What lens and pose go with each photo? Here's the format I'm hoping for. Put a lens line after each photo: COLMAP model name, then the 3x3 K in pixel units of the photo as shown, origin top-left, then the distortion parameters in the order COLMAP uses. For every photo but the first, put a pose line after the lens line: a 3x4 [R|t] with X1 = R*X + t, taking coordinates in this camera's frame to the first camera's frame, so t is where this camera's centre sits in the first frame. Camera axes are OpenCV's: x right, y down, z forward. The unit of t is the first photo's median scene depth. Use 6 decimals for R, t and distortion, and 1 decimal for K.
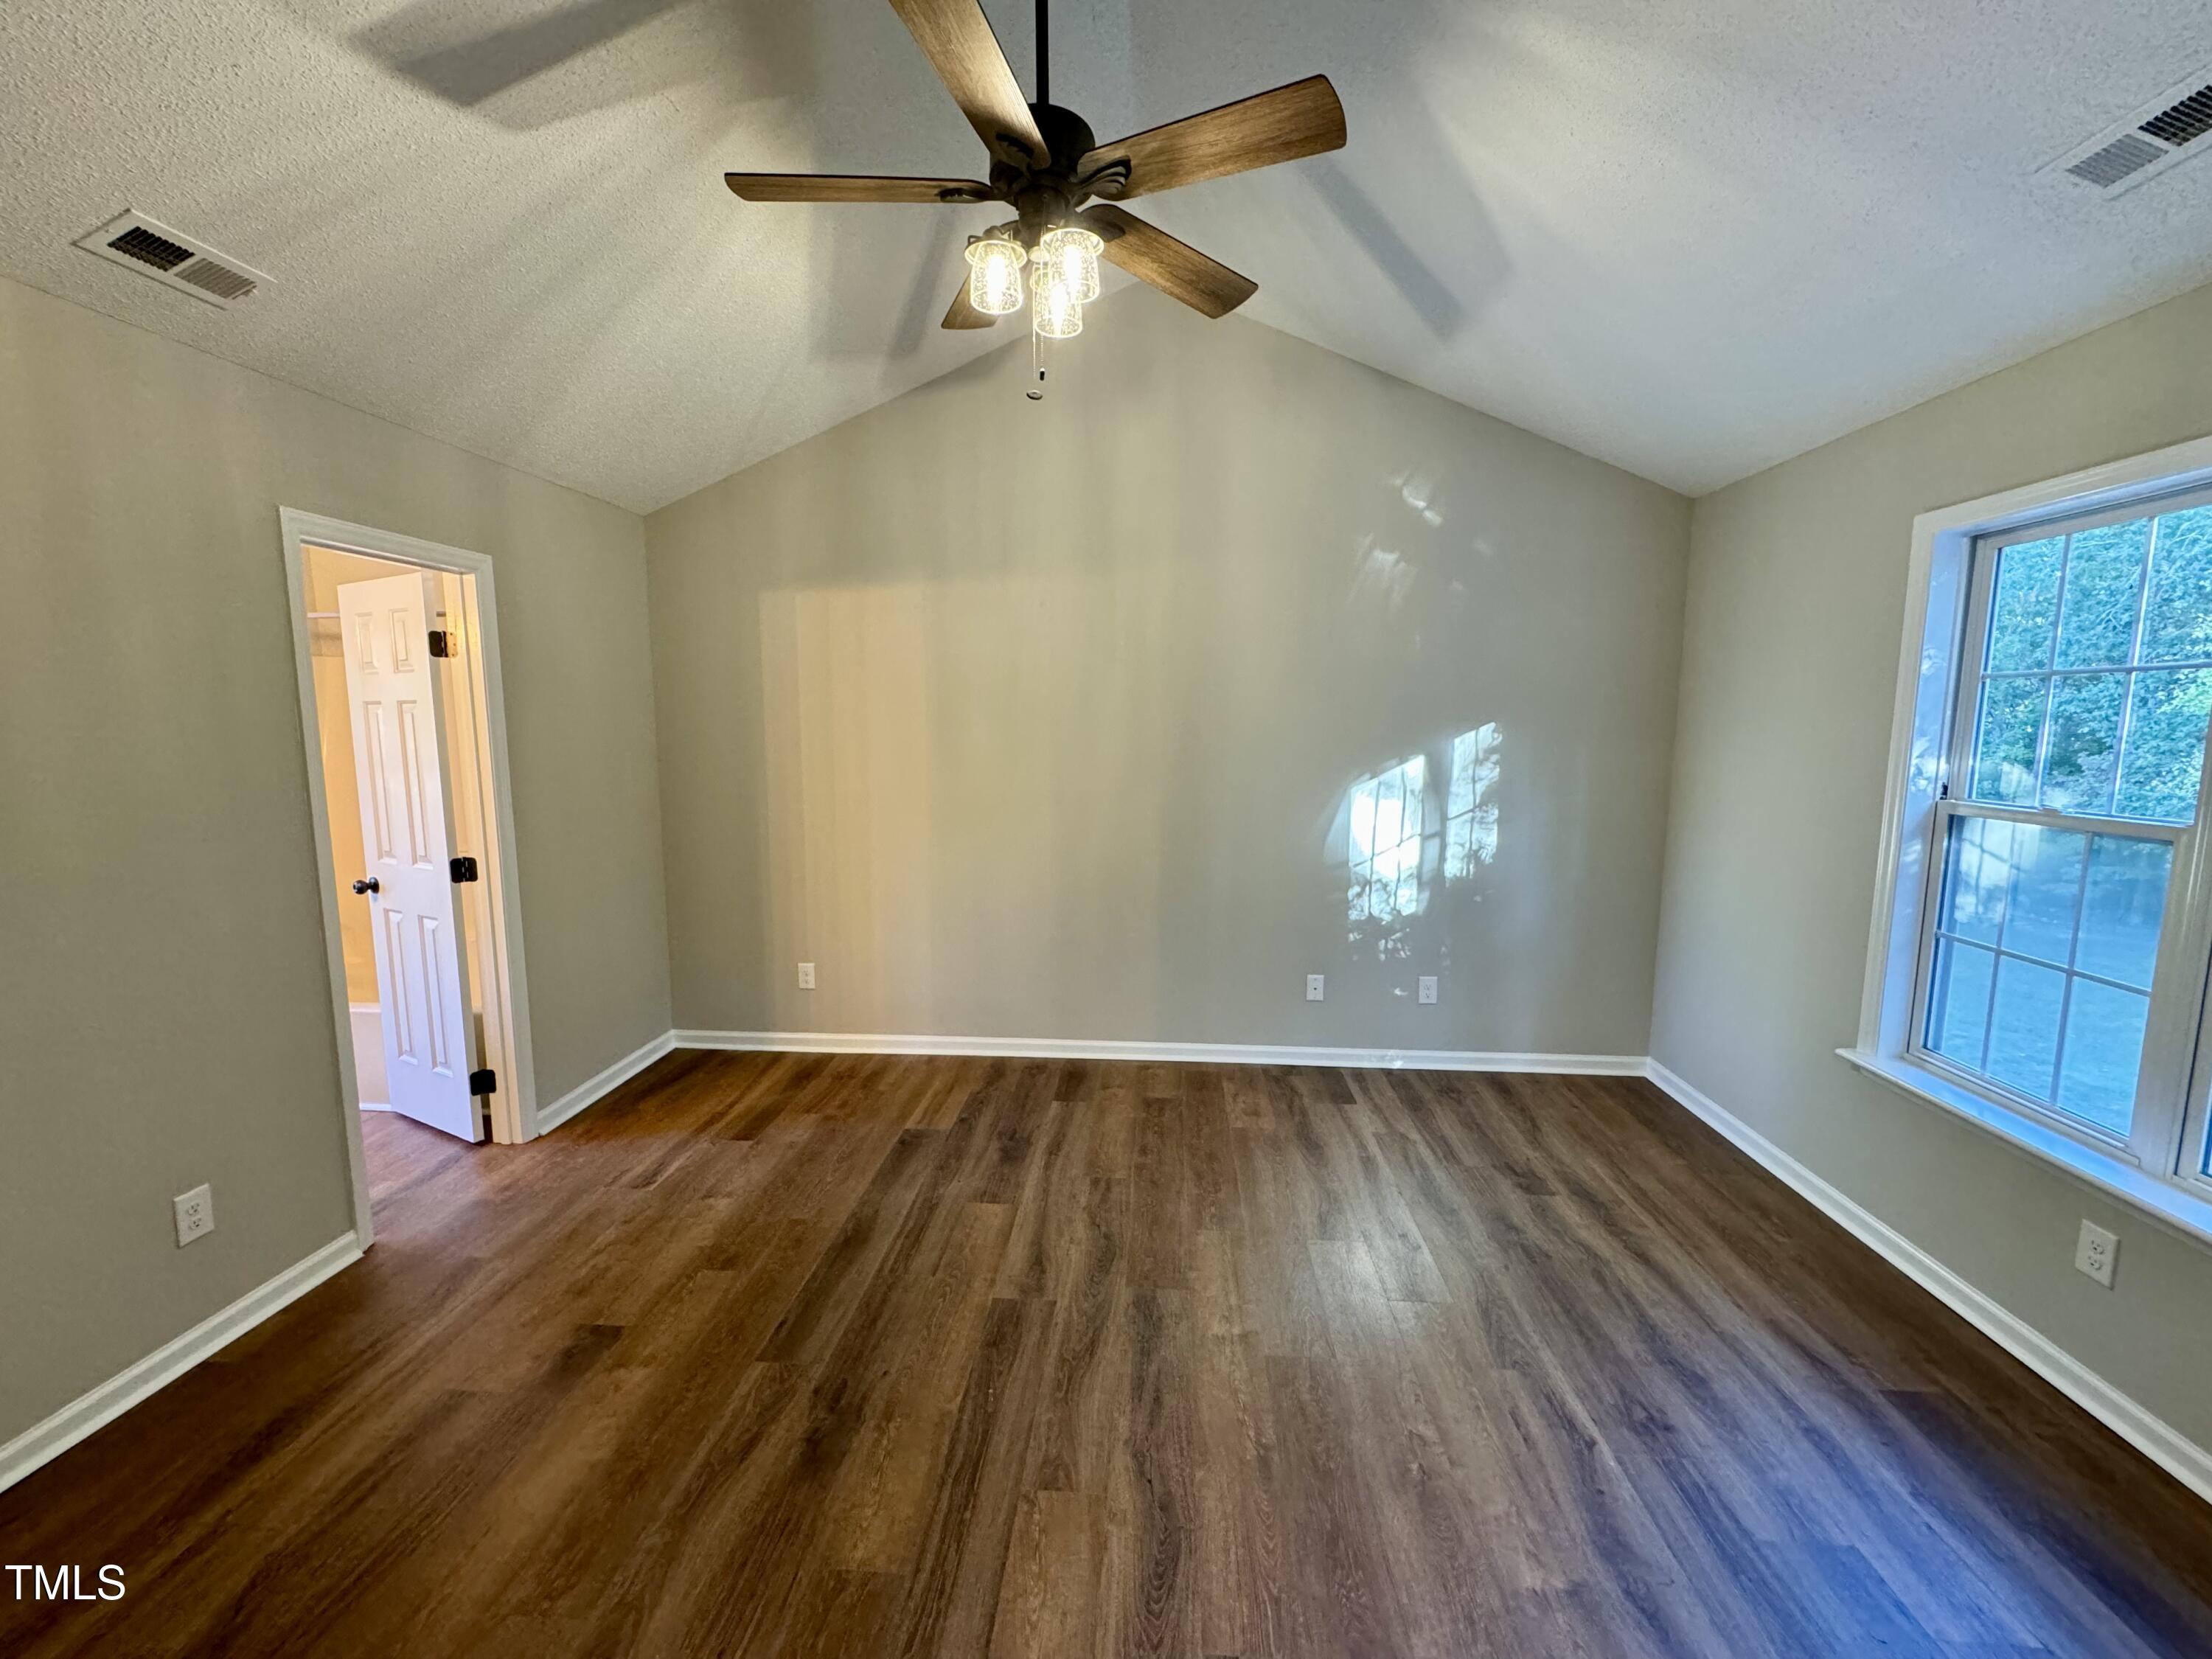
lens RADIAL K [[877.2, 0, 1106.0], [0, 877.2, 829.5], [0, 0, 1]] dist [-0.002998, -0.000223]
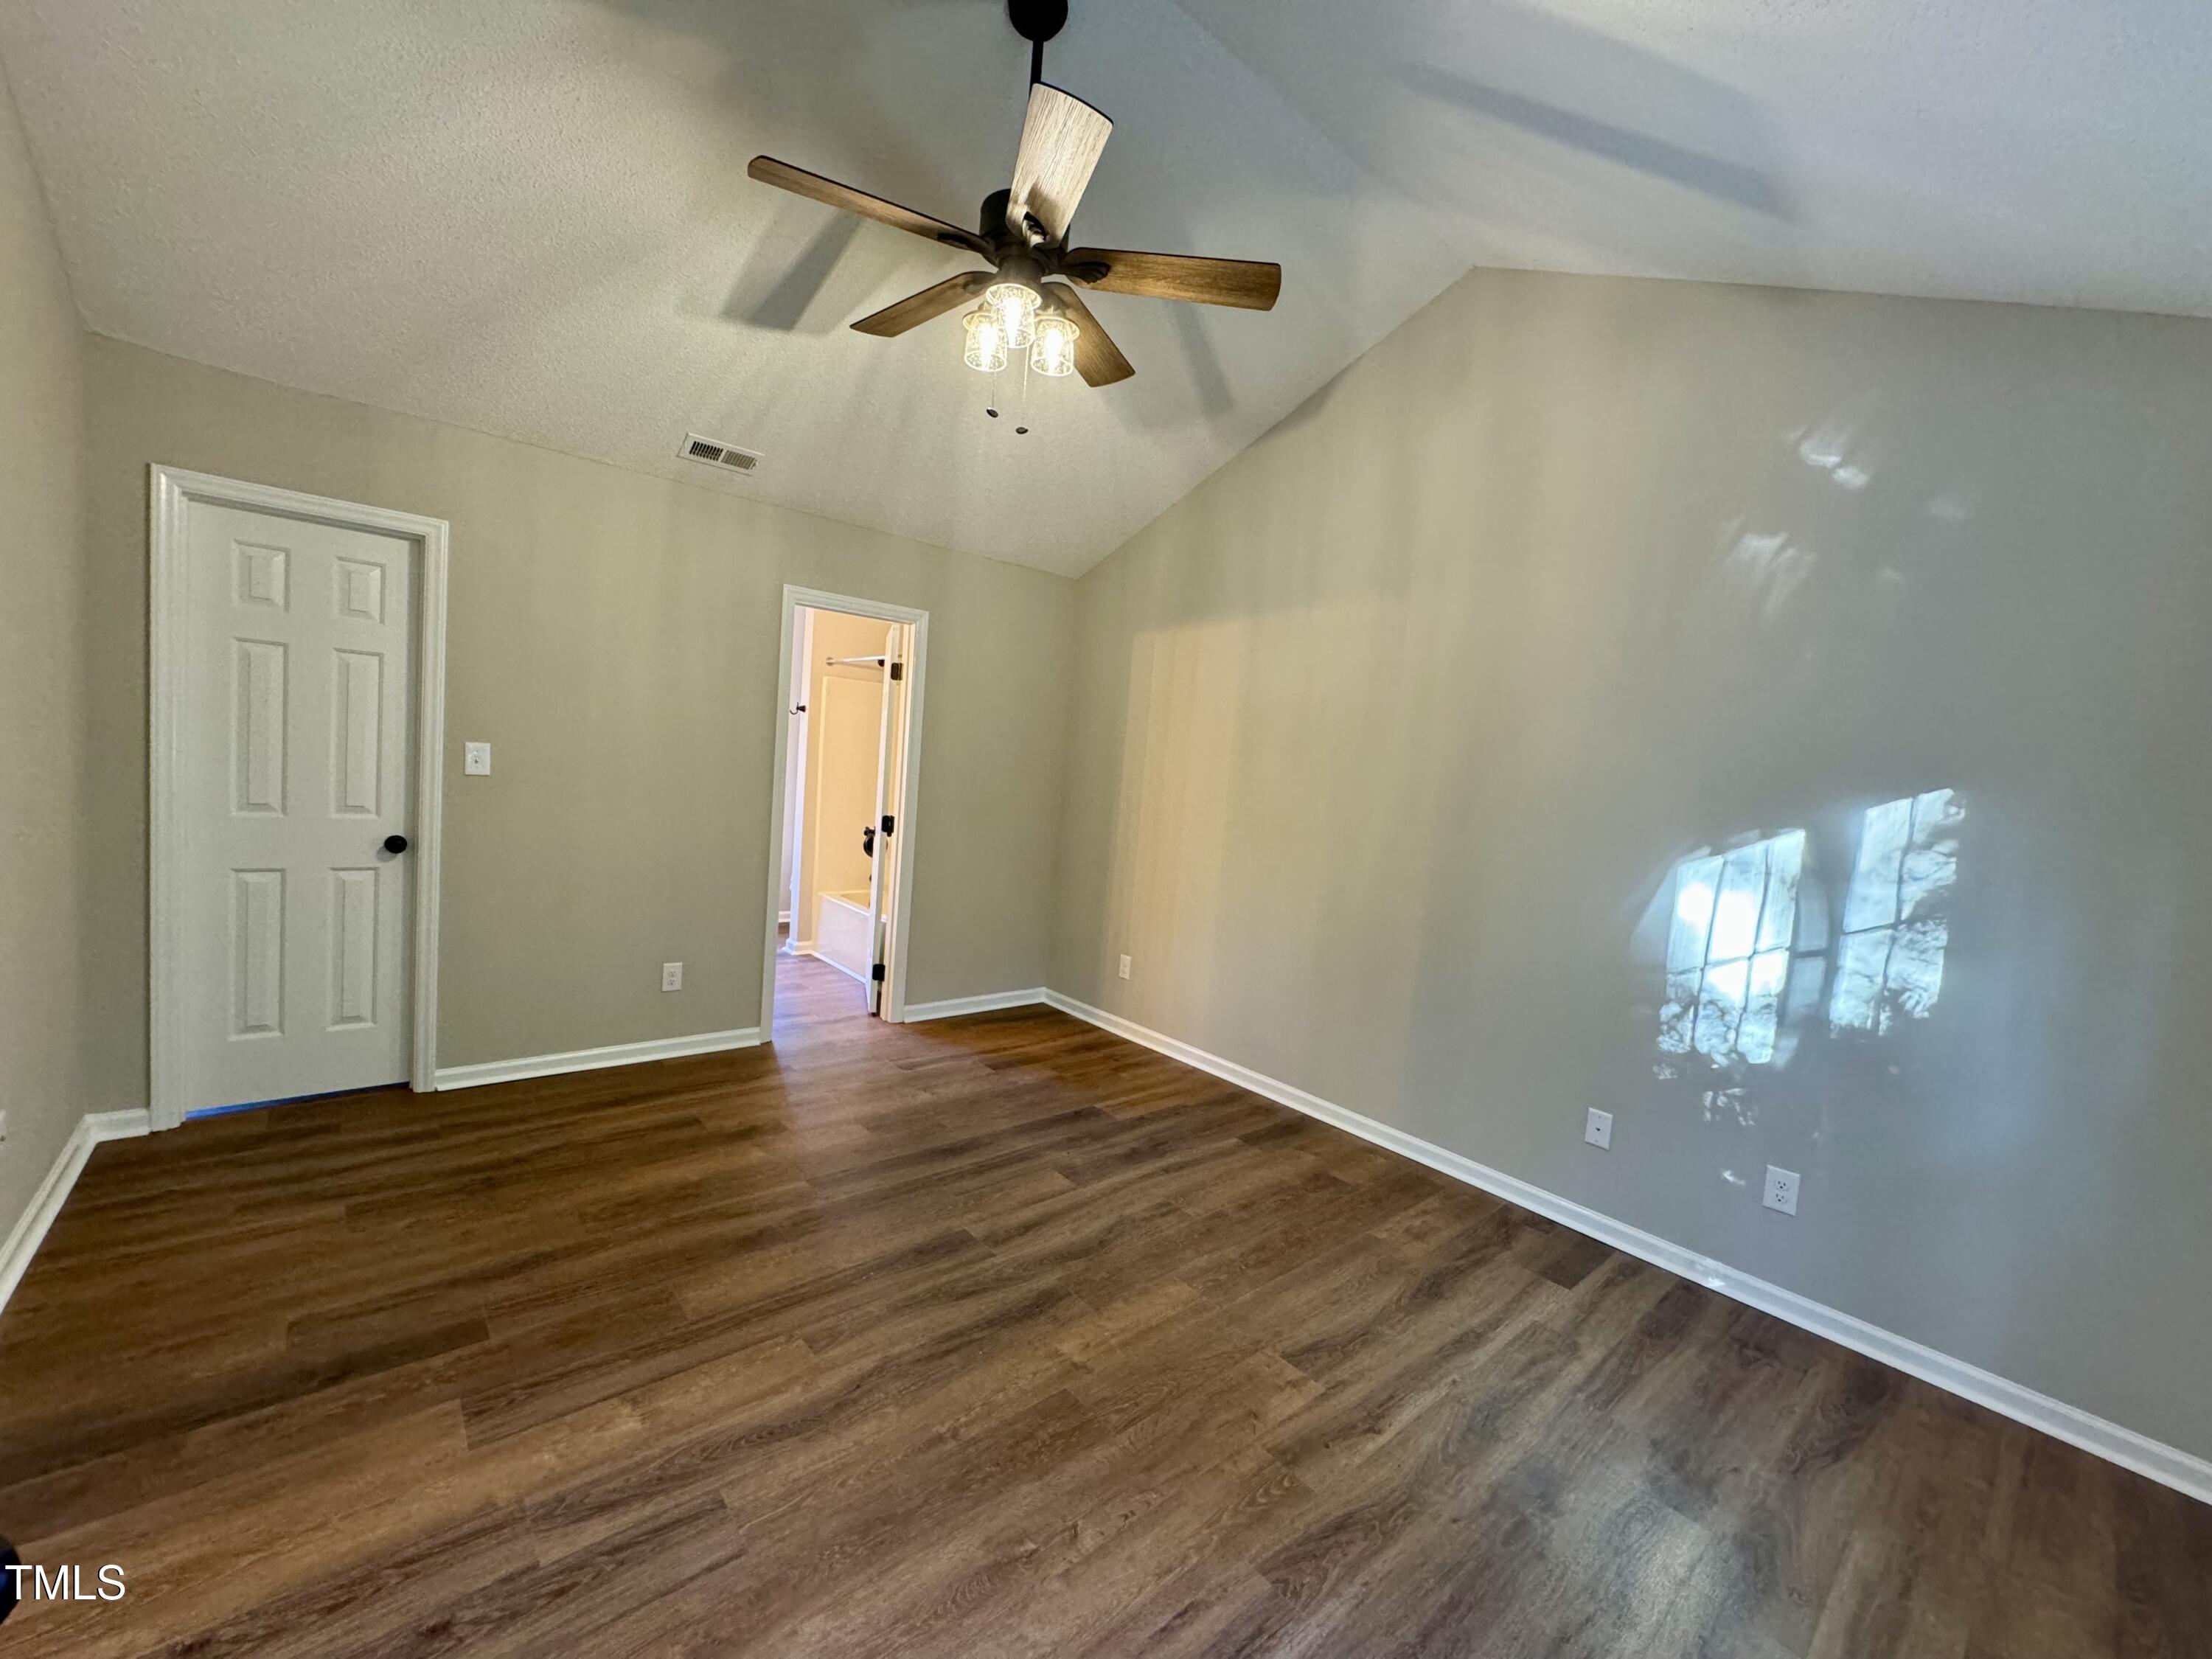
lens RADIAL K [[882.3, 0, 1112.9], [0, 882.3, 824.8], [0, 0, 1]] dist [-0.002676, -0.000153]
pose [[0.709045, 0.106139, -0.697130, 0.470007], [-0.166158, 0.985918, -0.018891, 0.011893], [0.685308, 0.129228, 0.716696, 0.167222]]
